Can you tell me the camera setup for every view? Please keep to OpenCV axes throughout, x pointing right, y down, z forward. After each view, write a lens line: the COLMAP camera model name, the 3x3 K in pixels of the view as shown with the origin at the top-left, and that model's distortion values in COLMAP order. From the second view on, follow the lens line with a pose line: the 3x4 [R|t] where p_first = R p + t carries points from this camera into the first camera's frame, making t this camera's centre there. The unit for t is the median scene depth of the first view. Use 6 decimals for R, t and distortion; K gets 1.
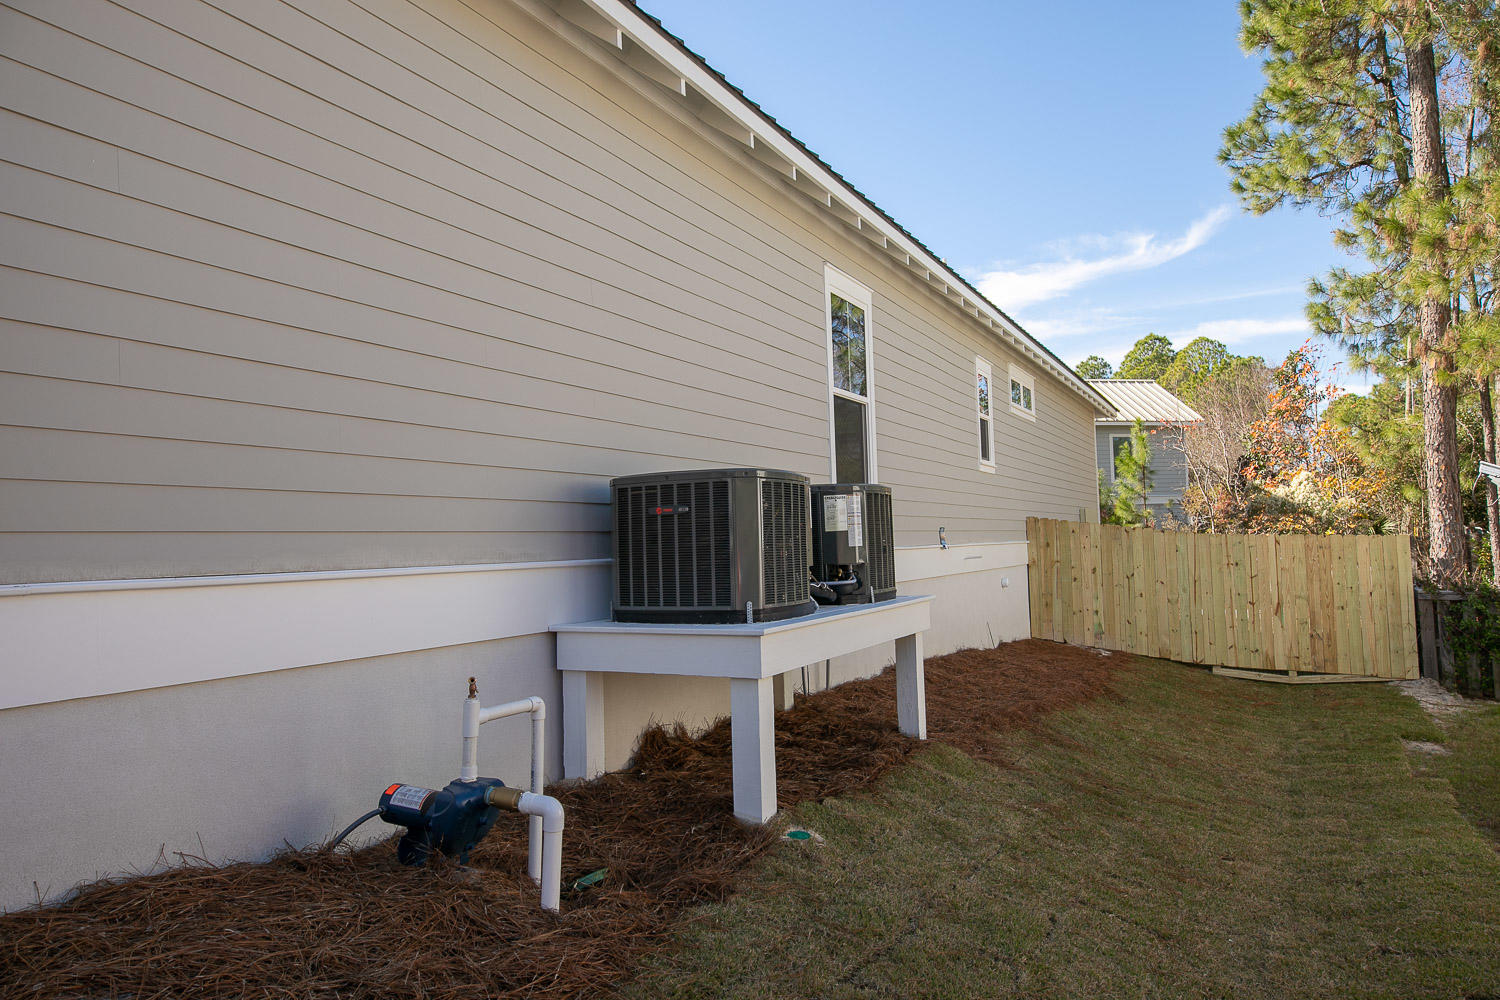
lens RADIAL K [[951.2, 0, 750.0], [0, 951.2, 500.0], [0, 0, 1]] dist [0.004168, -0.000415]
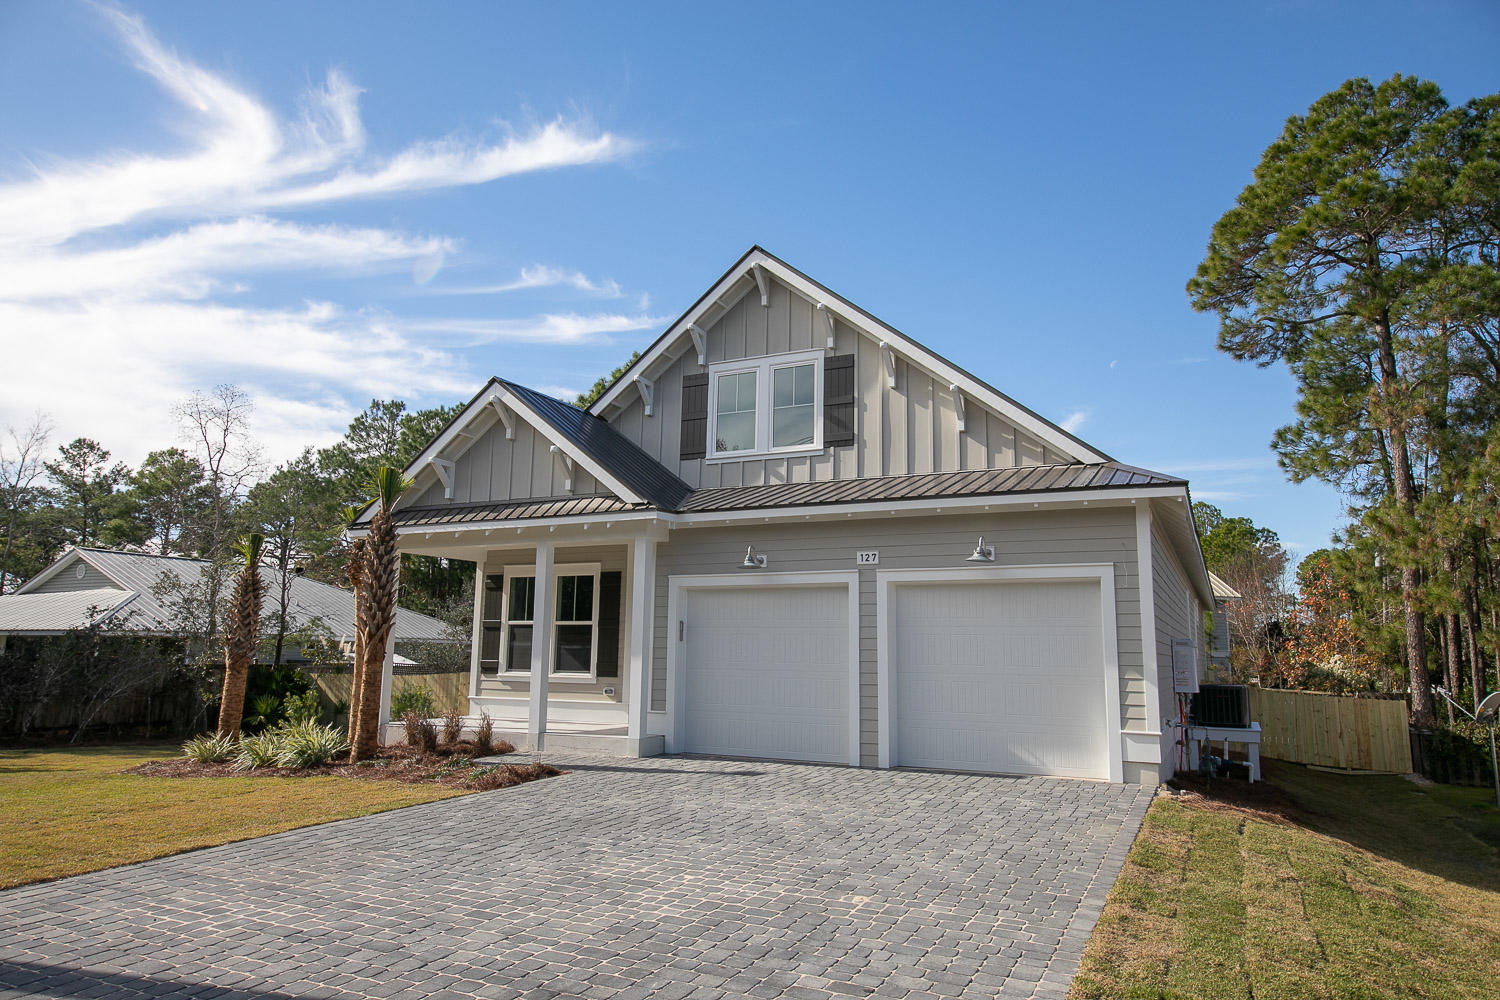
lens RADIAL K [[951.2, 0, 750.0], [0, 951.2, 500.0], [0, 0, 1]] dist [0.004168, -0.000415]
pose [[0.998484, 0.049969, 0.023072, -0.734680], [-0.046960, 0.992095, -0.116371, -0.082099], [-0.028705, 0.115111, 0.992938, -0.977613]]
